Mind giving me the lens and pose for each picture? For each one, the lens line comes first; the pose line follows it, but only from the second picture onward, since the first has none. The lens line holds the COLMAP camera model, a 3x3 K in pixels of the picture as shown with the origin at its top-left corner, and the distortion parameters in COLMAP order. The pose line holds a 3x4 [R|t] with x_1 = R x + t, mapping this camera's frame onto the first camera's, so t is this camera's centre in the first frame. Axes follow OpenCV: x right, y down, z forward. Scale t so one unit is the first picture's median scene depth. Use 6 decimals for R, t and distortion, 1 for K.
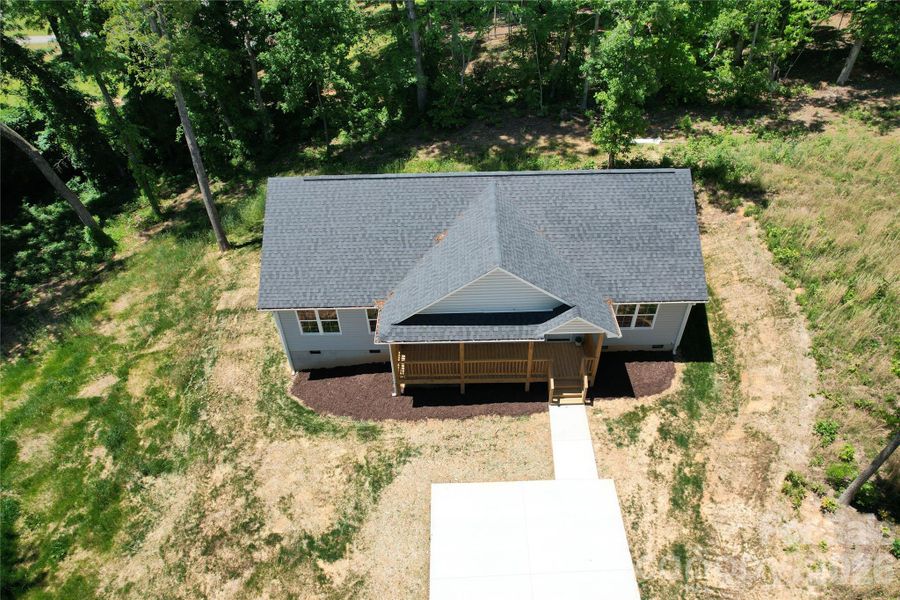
lens RADIAL K [[577.8, 0, 450.0], [0, 577.8, 300.0], [0, 0, 1]] dist [-0.112188, 0.103133]
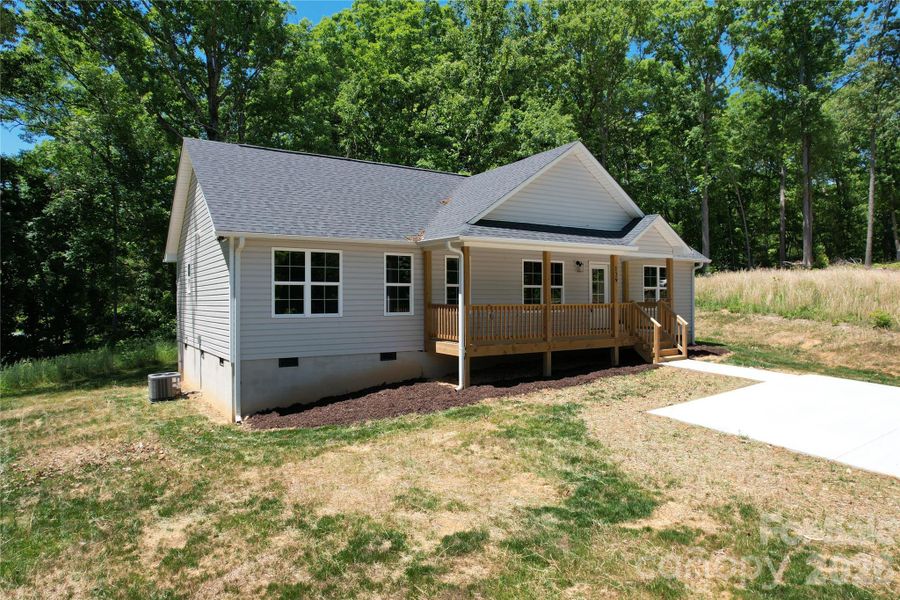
lens RADIAL K [[577.8, 0, 450.0], [0, 577.8, 300.0], [0, 0, 1]] dist [-0.112188, 0.103133]
pose [[0.839119, 0.019548, 0.543596, -0.462208], [0.341320, 0.759202, -0.554178, 0.456878], [-0.423532, 0.650561, 0.630389, 0.642019]]
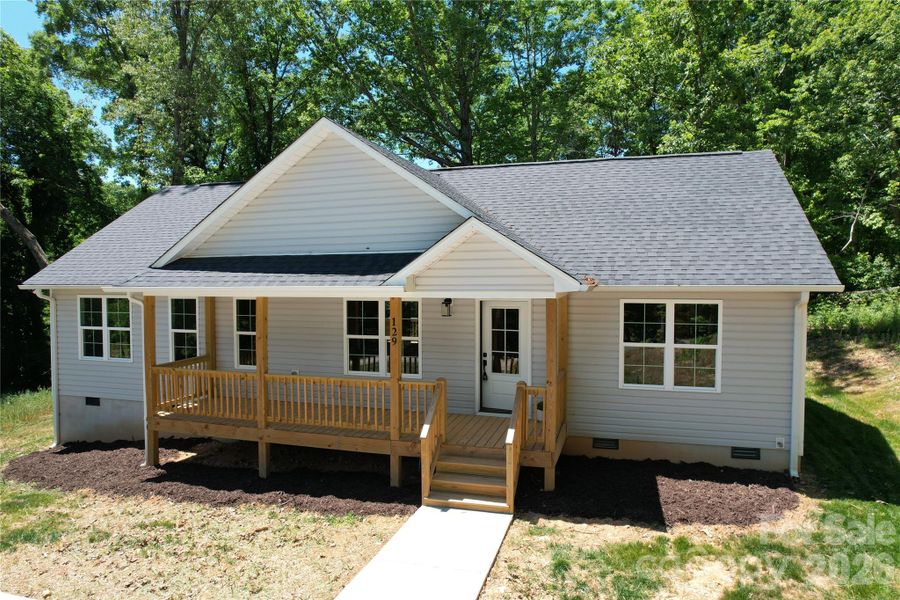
lens RADIAL K [[577.8, 0, 450.0], [0, 577.8, 300.0], [0, 0, 1]] dist [-0.112188, 0.103133]
pose [[0.958671, 0.030389, -0.282889, 0.311980], [-0.197752, 0.786022, -0.585717, 0.312301], [0.204558, 0.617451, 0.759546, 0.666260]]
